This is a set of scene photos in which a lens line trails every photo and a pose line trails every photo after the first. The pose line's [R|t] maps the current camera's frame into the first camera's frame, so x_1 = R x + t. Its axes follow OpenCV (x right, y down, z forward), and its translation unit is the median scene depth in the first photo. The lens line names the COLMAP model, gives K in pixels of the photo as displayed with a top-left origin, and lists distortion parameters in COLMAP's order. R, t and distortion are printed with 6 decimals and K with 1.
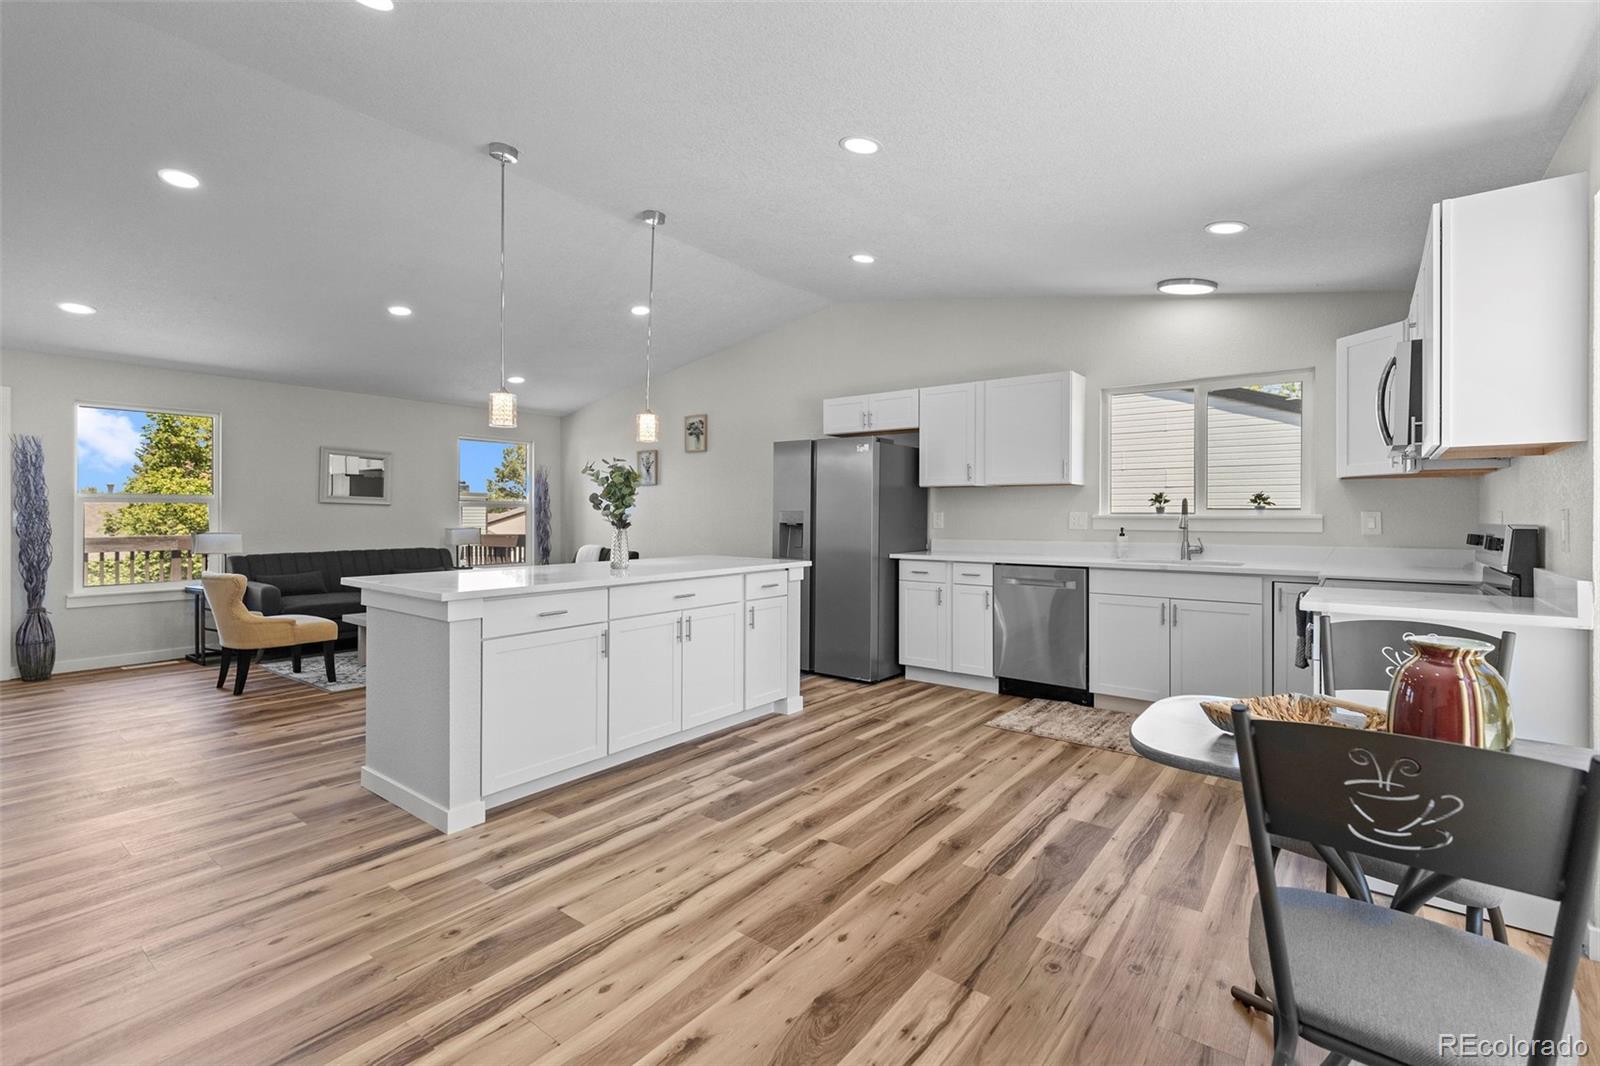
lens RADIAL K [[720.8, 0, 800.0], [0, 720.8, 517.8], [0, 0, 1]] dist [0.013246, -0.002458]
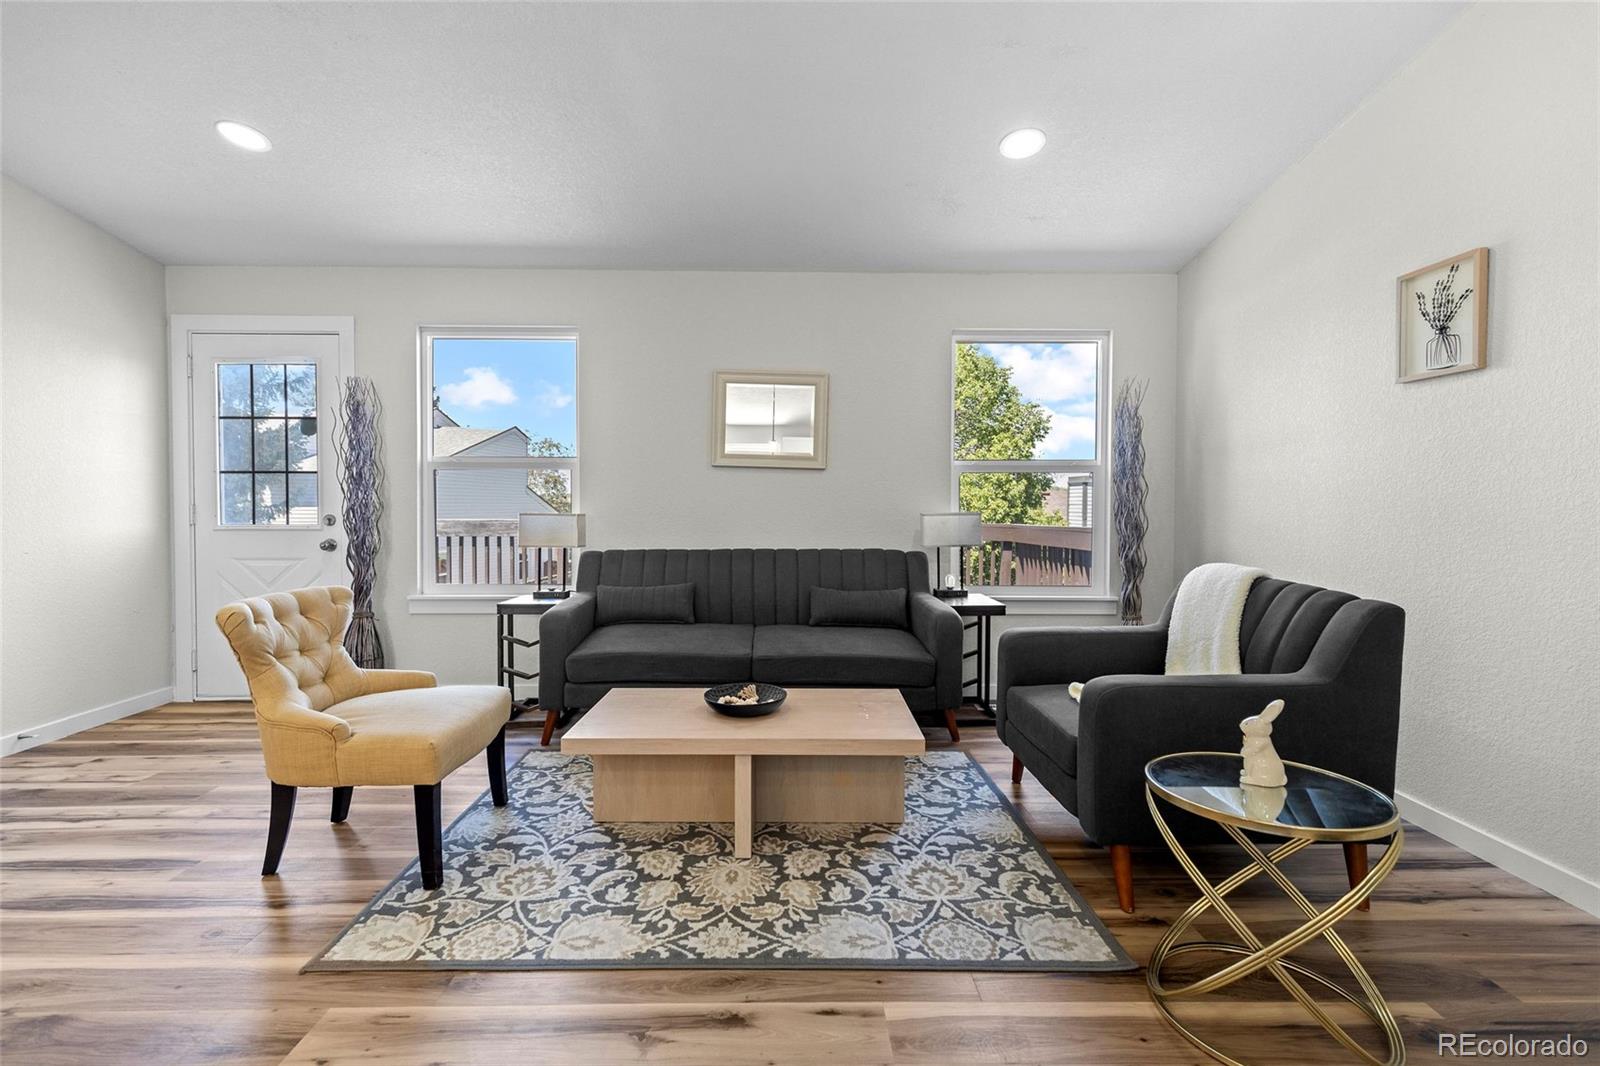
lens RADIAL K [[720.8, 0, 796.5], [0, 720.8, 523.9], [0, 0, 1]] dist [0.013246, -0.002458]
pose [[0.624005, 0.020899, -0.781141, -0.246688], [-0.005480, 0.999735, 0.022369, 0.019764], [0.781401, -0.009678, 0.623954, 1.050956]]
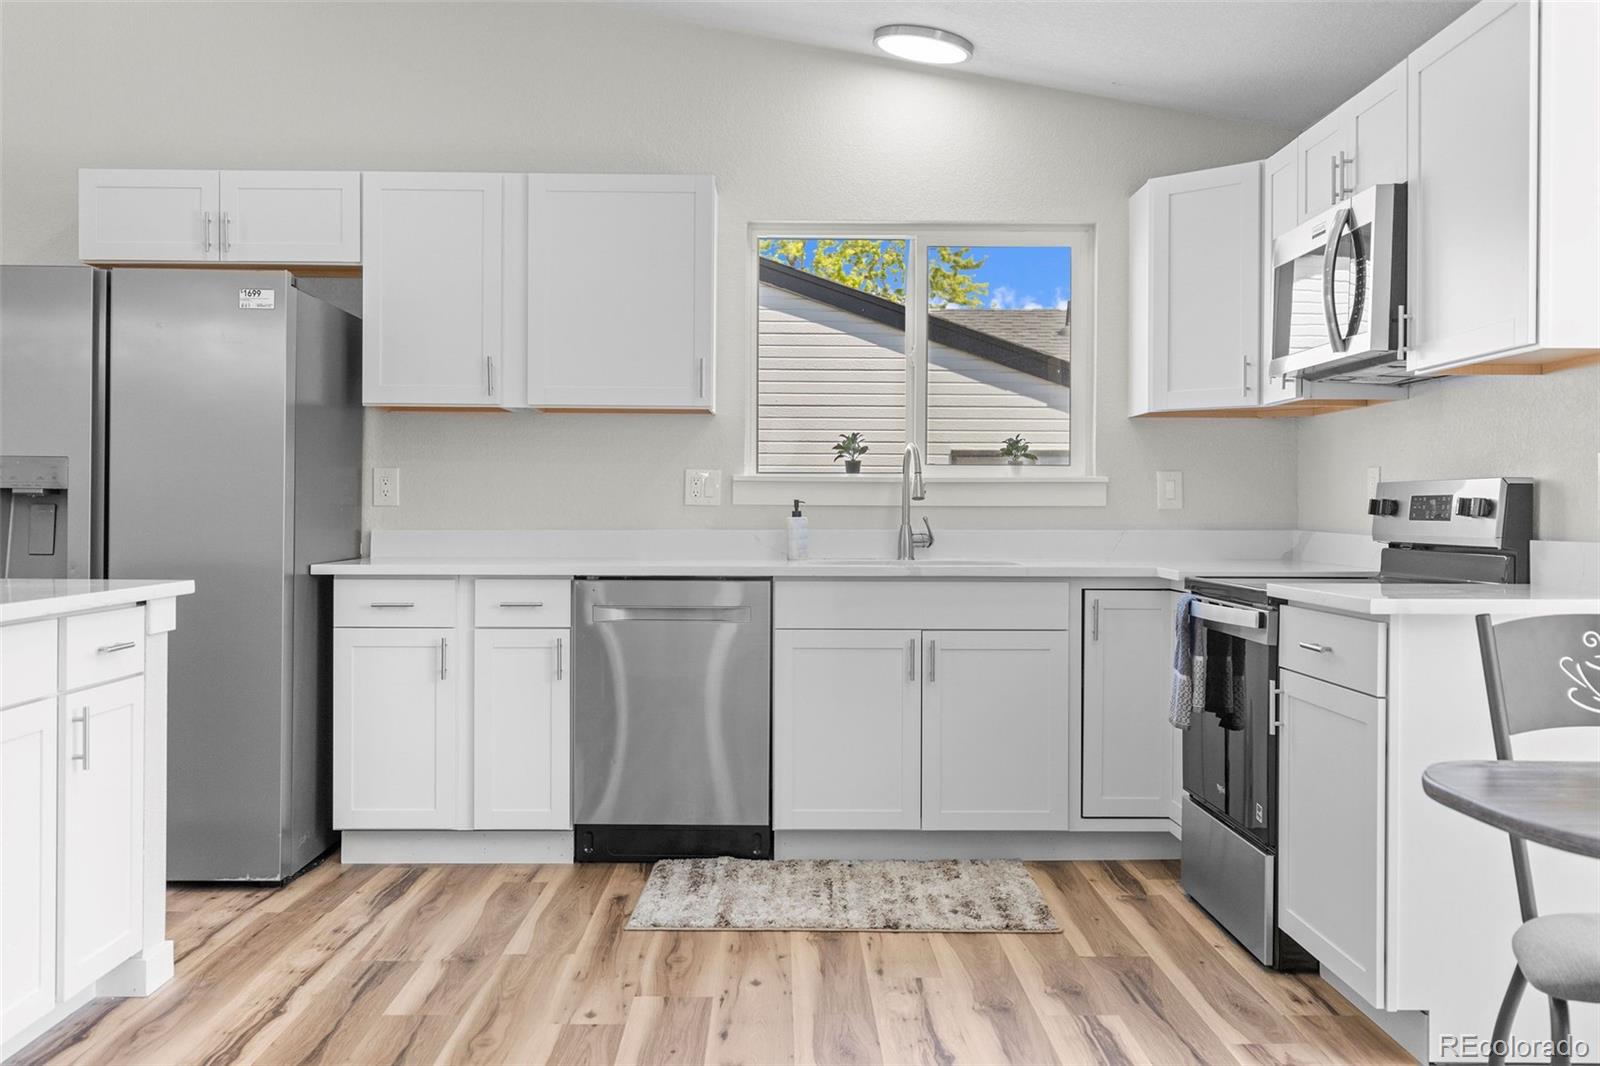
lens RADIAL K [[1533.7, 0, 801.7], [0, 1533.7, 521.7], [0, 0, 1]] dist [0.017413, 0.000000]
pose [[0.782310, -0.002852, 0.622882, -0.238060], [-0.000479, 0.999986, 0.005180, 0.025164], [-0.622889, -0.004351, 0.782298, 0.169207]]
